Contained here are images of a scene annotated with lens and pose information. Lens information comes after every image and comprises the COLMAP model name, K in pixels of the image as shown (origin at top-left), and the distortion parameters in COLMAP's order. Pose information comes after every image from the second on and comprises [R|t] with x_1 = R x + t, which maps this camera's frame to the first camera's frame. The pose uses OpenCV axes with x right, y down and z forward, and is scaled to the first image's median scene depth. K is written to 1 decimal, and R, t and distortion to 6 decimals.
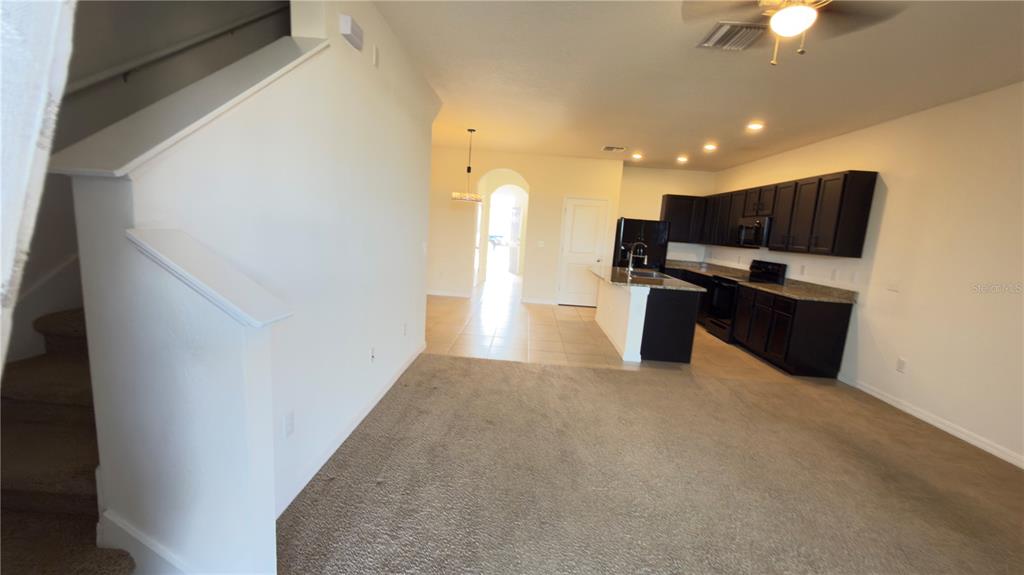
lens RADIAL K [[408.2, 0, 513.8], [0, 408.2, 289.7], [0, 0, 1]] dist [-0.000842, -0.000111]
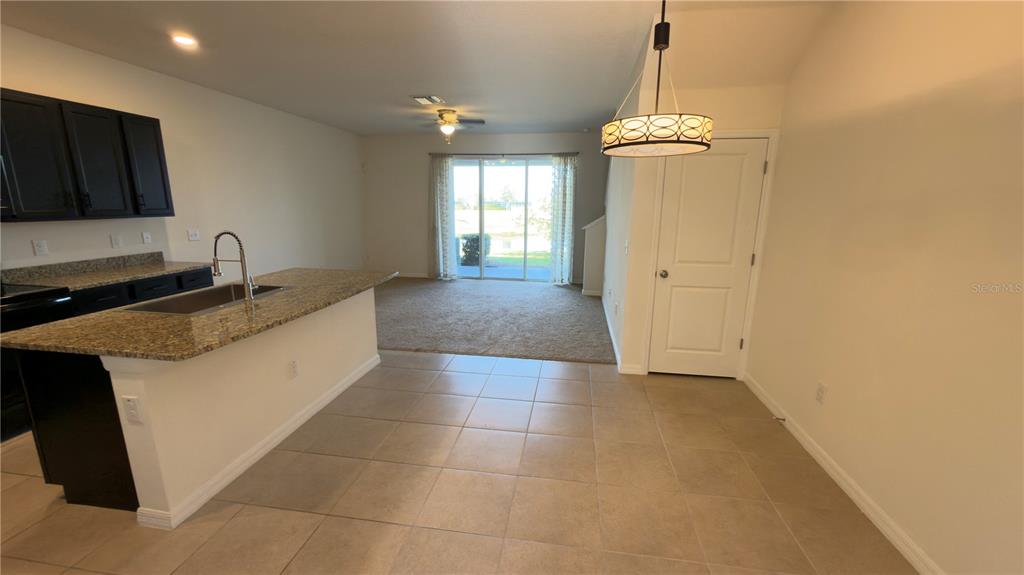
lens RADIAL K [[408.2, 0, 513.8], [0, 408.2, 289.7], [0, 0, 1]] dist [-0.000842, -0.000111]
pose [[-0.989824, -0.103016, 0.098163, -0.063811], [-0.060801, 0.929888, 0.362782, -0.260453], [-0.128653, 0.353122, -0.926689, 1.531251]]
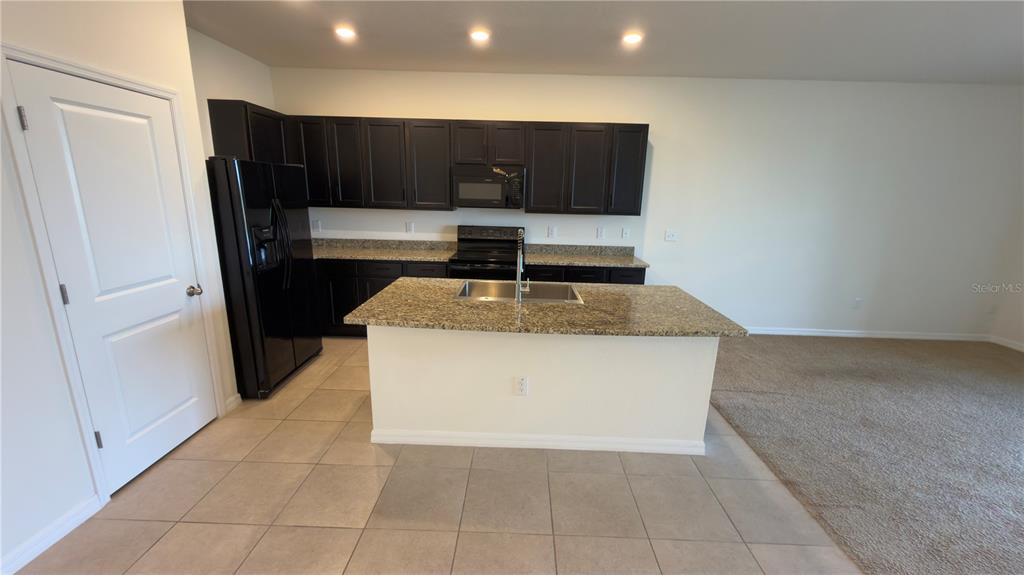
lens RADIAL K [[408.2, 0, 513.8], [0, 408.2, 289.7], [0, 0, 1]] dist [-0.000842, -0.000111]
pose [[-0.011643, -0.300760, 0.953629, -0.161721], [0.124579, 0.945827, 0.299820, -0.207239], [-0.992141, 0.122293, 0.026456, 1.095936]]
